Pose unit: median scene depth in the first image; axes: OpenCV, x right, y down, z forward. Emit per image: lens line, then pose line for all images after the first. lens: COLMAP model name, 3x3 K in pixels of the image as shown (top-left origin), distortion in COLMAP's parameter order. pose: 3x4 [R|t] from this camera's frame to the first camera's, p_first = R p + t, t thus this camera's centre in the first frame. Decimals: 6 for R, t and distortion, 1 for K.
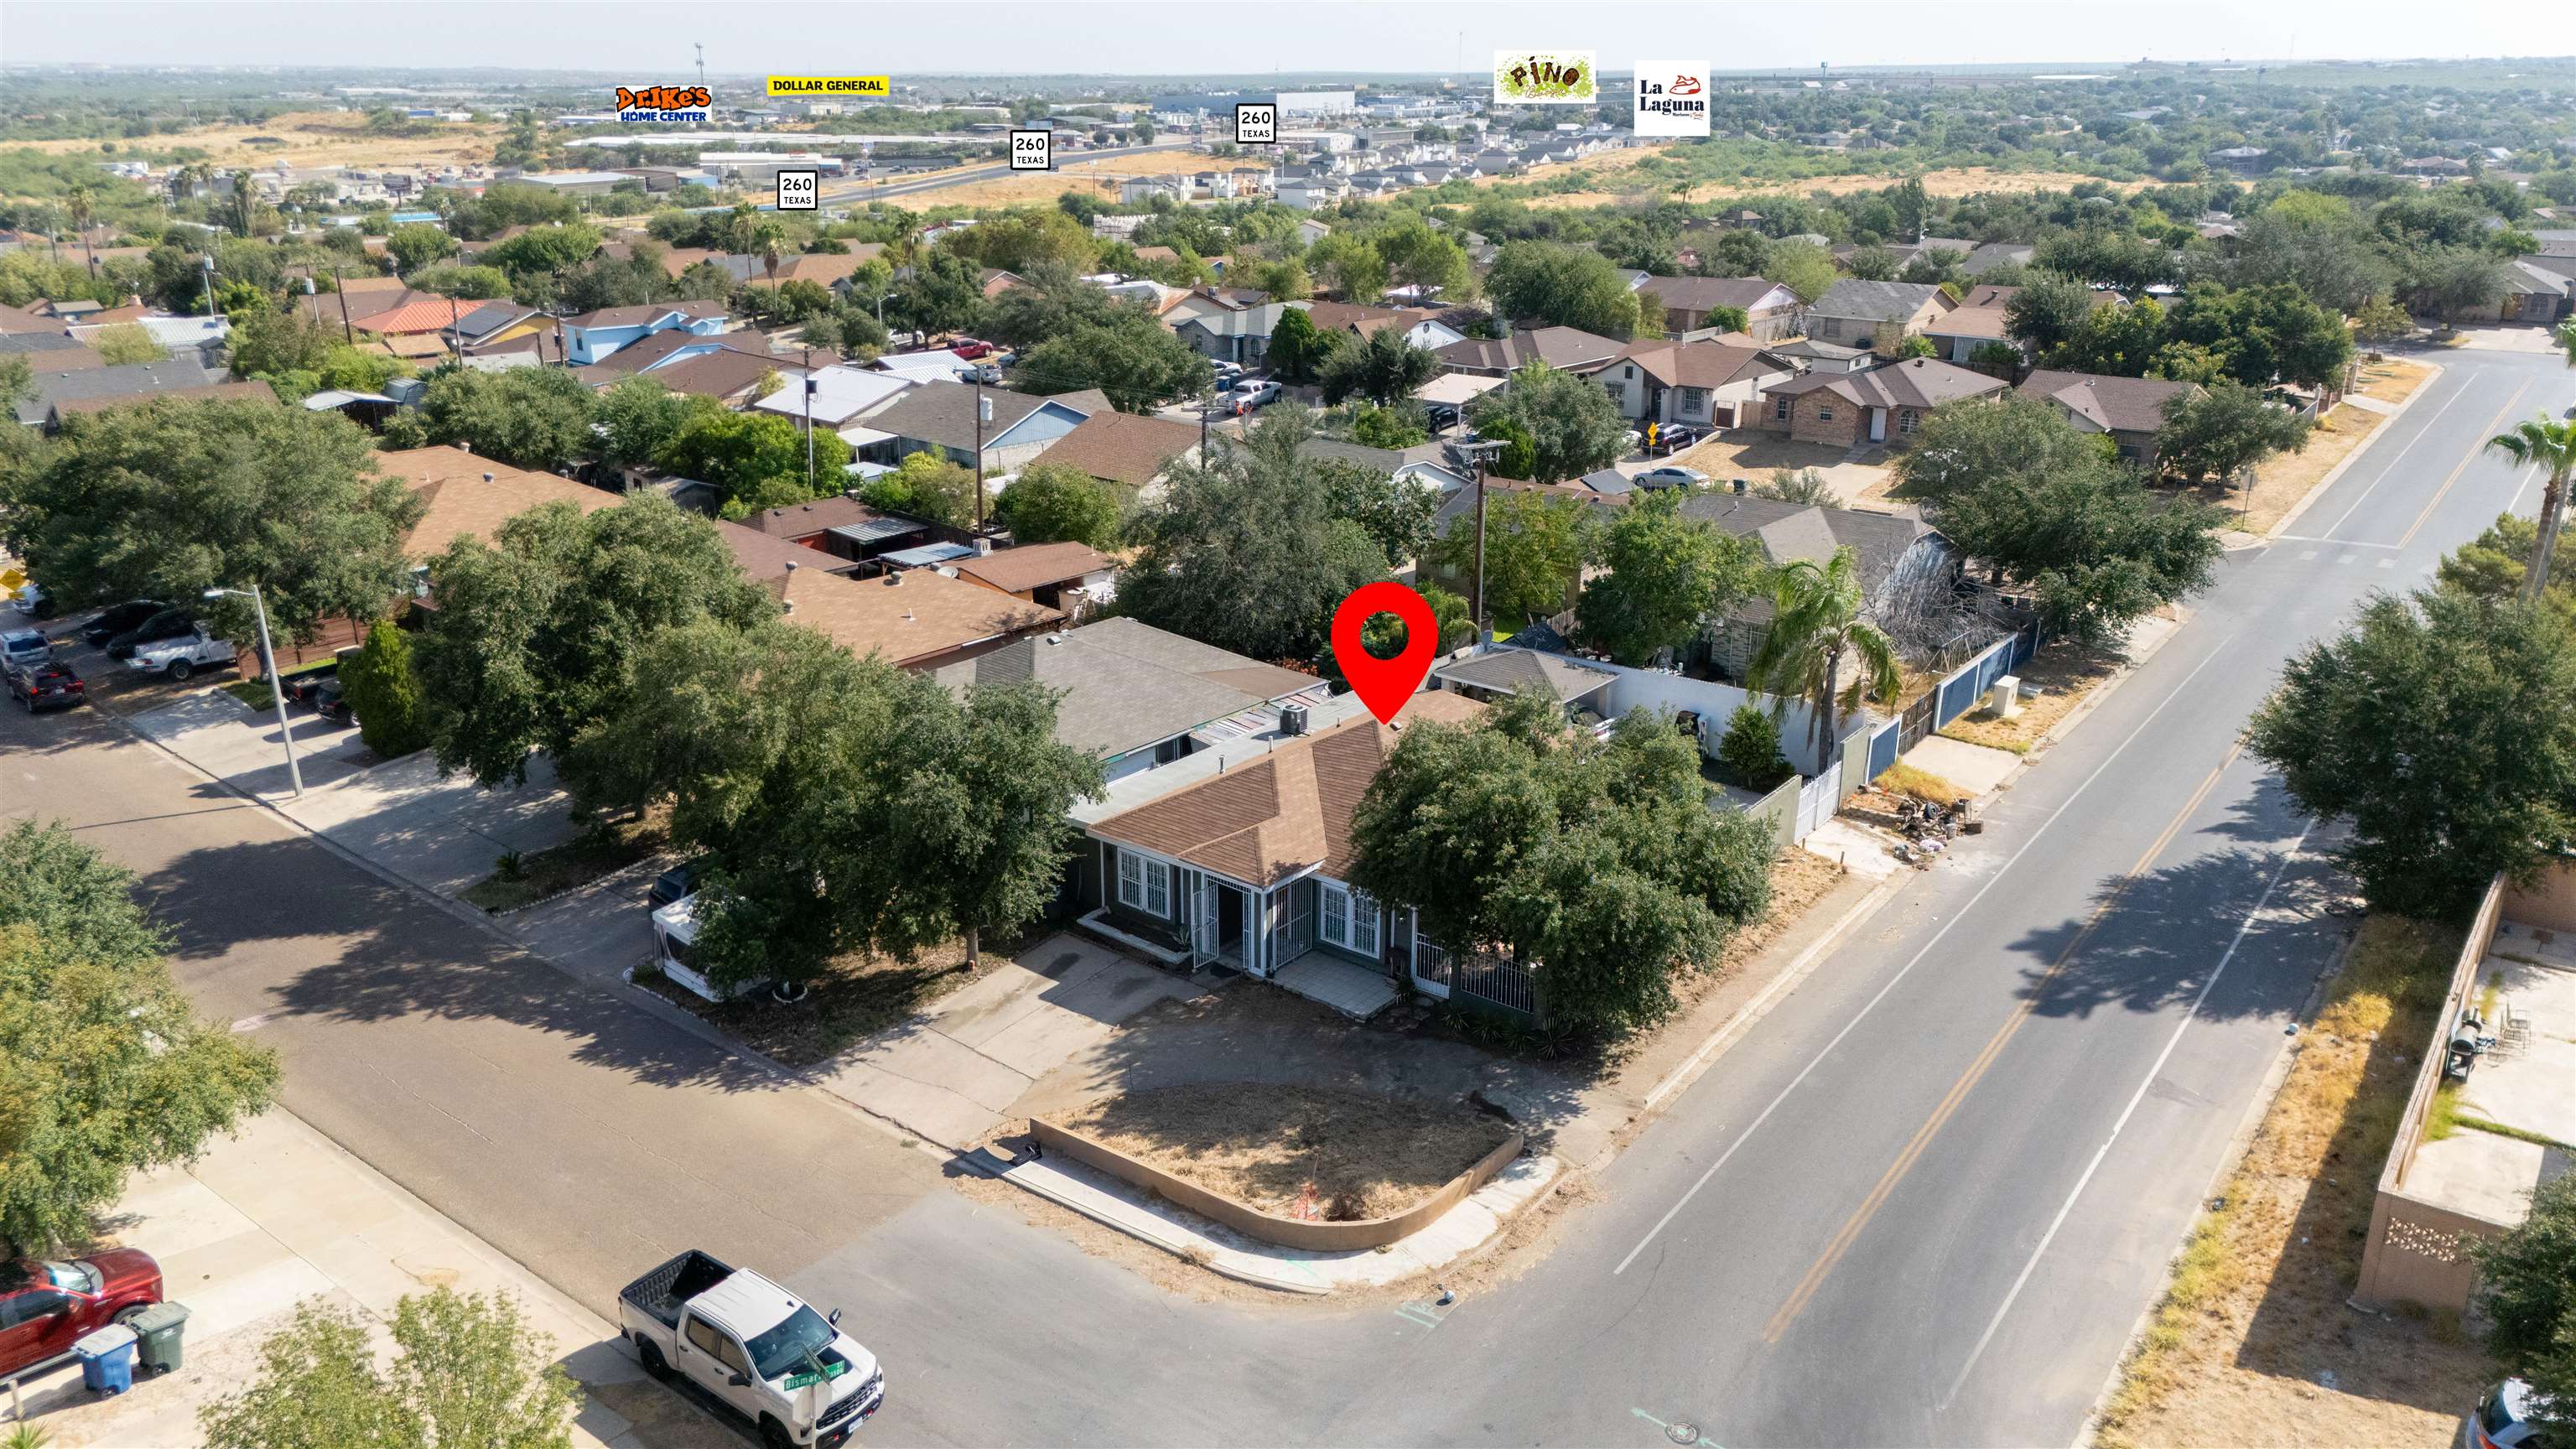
lens RADIAL K [[1911.8, 0, 1288.0], [0, 1911.8, 724.5], [0, 0, 1]] dist [0.054394, -0.000876]
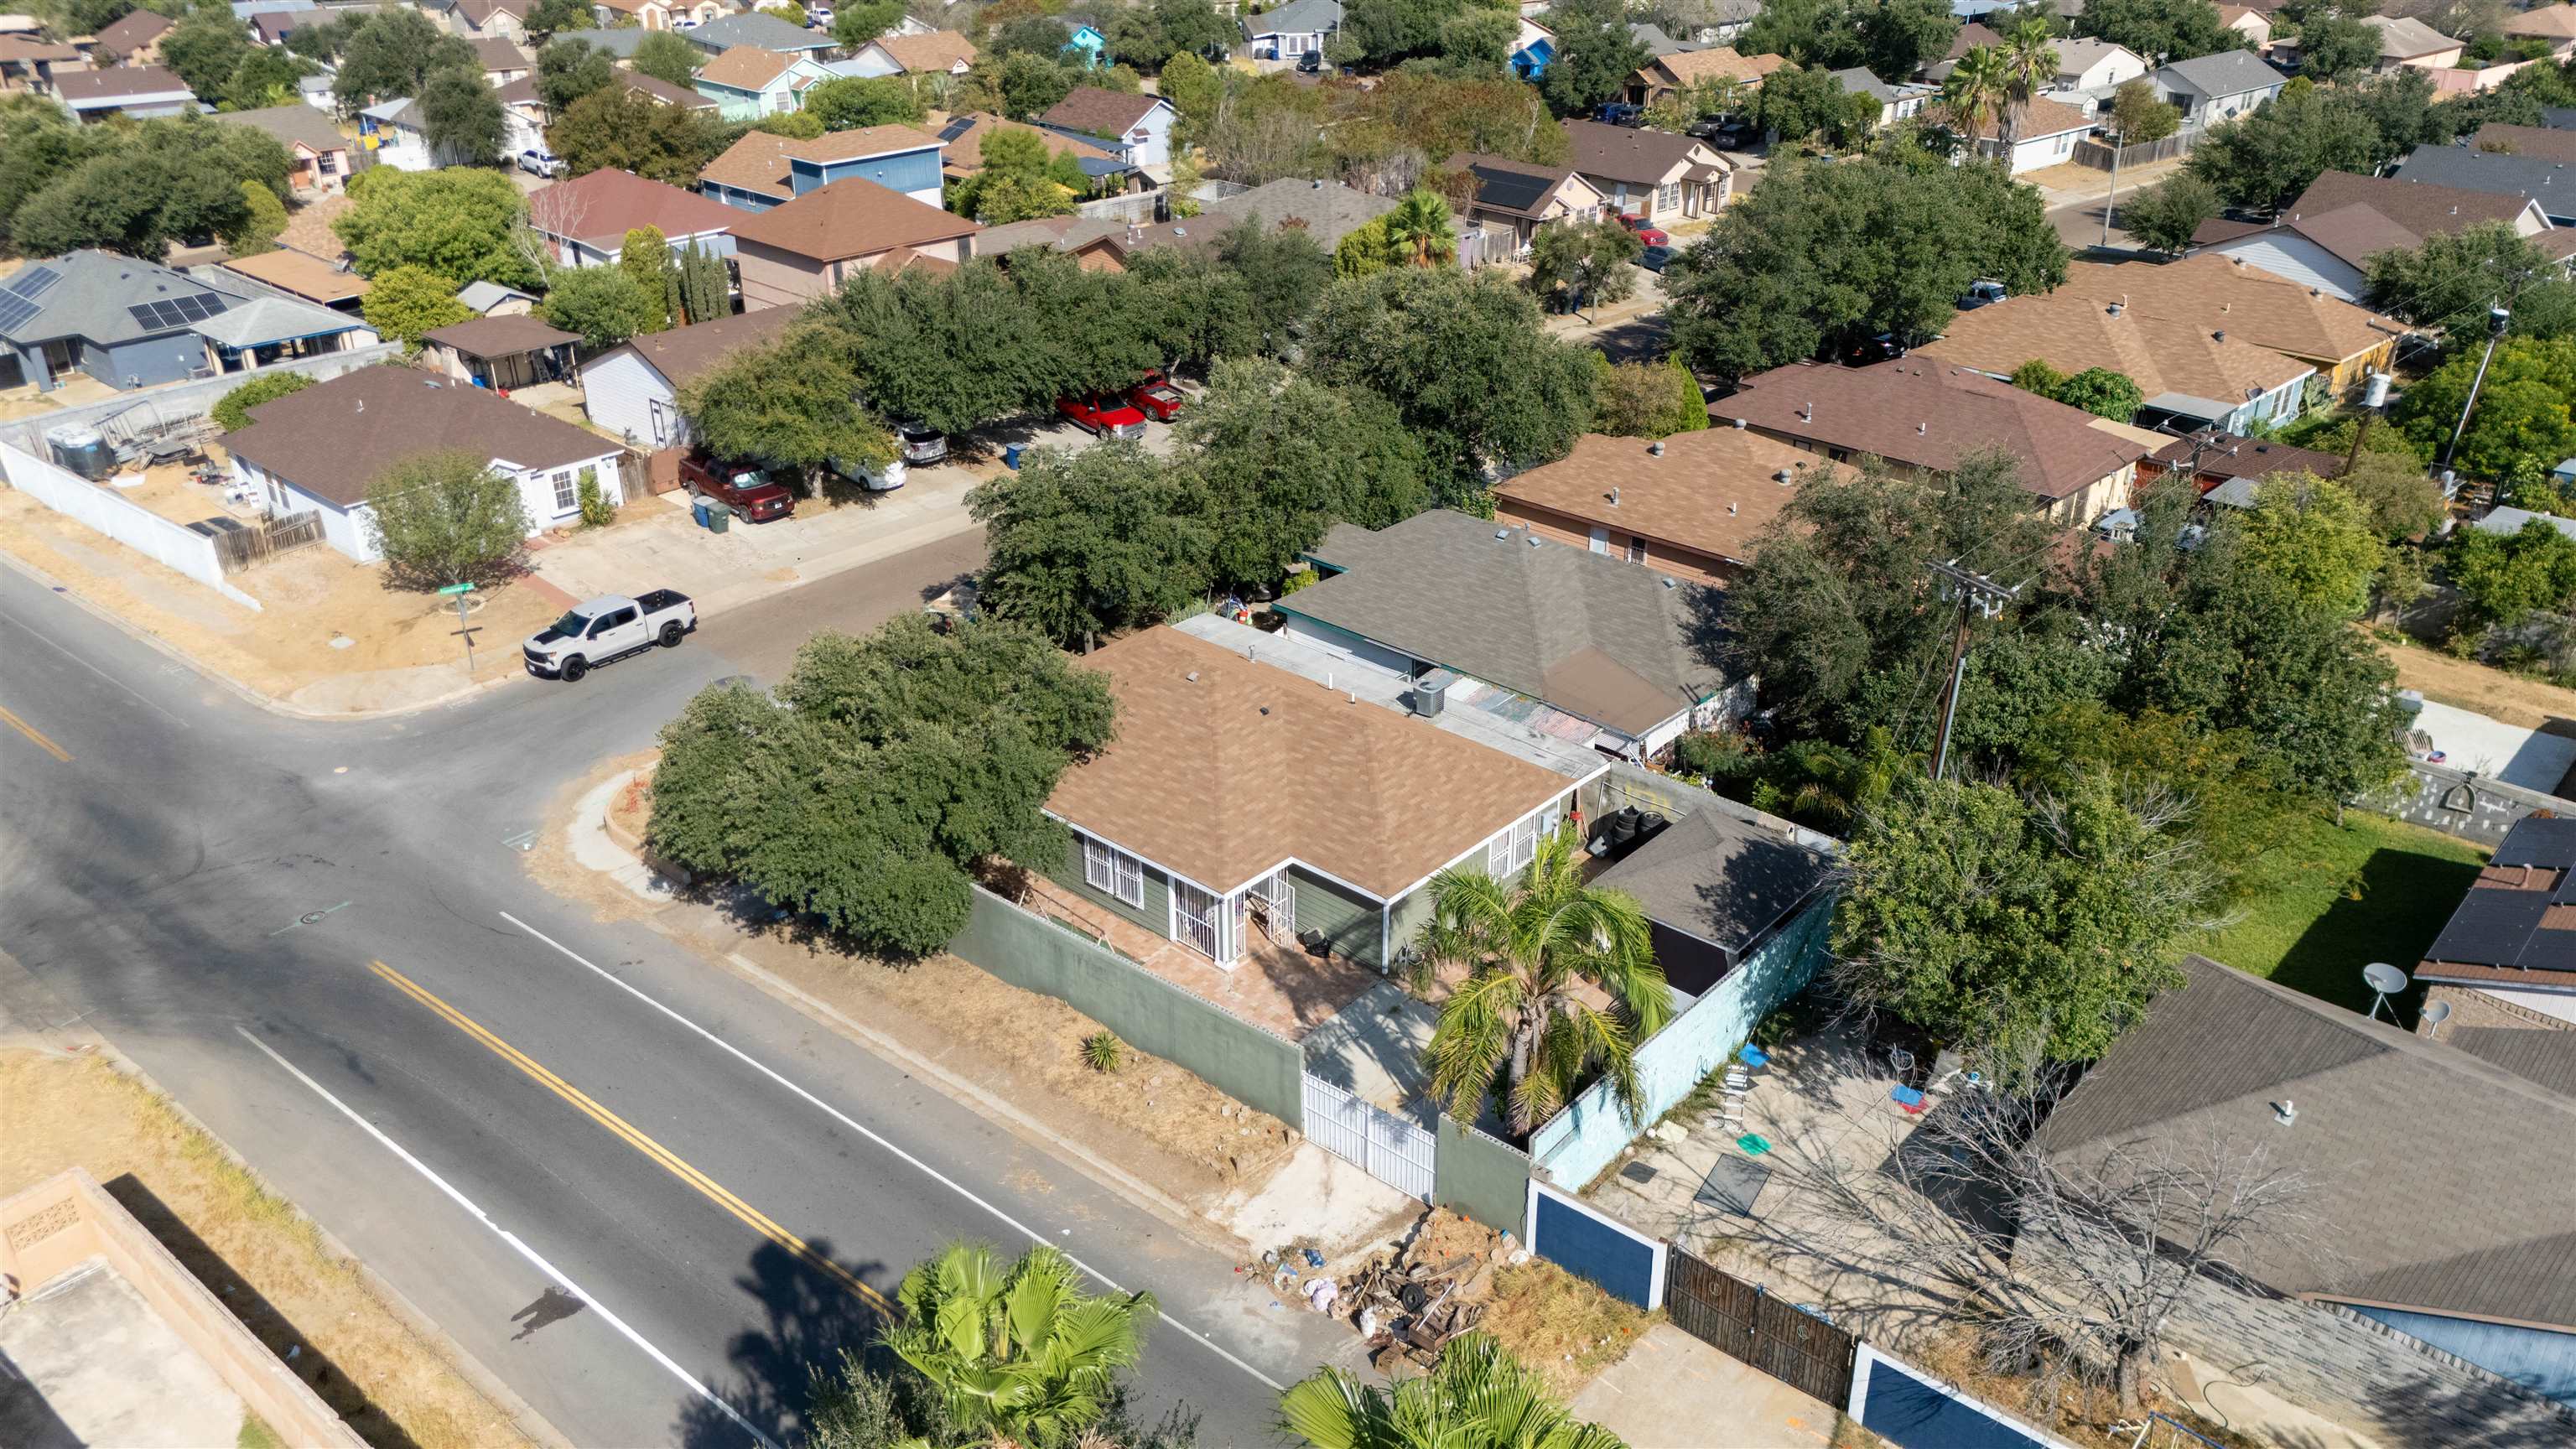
lens RADIAL K [[1956.6, 0, 1316.2], [0, 1956.6, 730.8], [0, 0, 1]] dist [0.036611, 0.000383]
pose [[-0.046336, 0.457442, -0.888032, 1.040321], [-0.314311, 0.837157, 0.447635, -0.482951], [0.948189, 0.299860, 0.104988, 1.103786]]
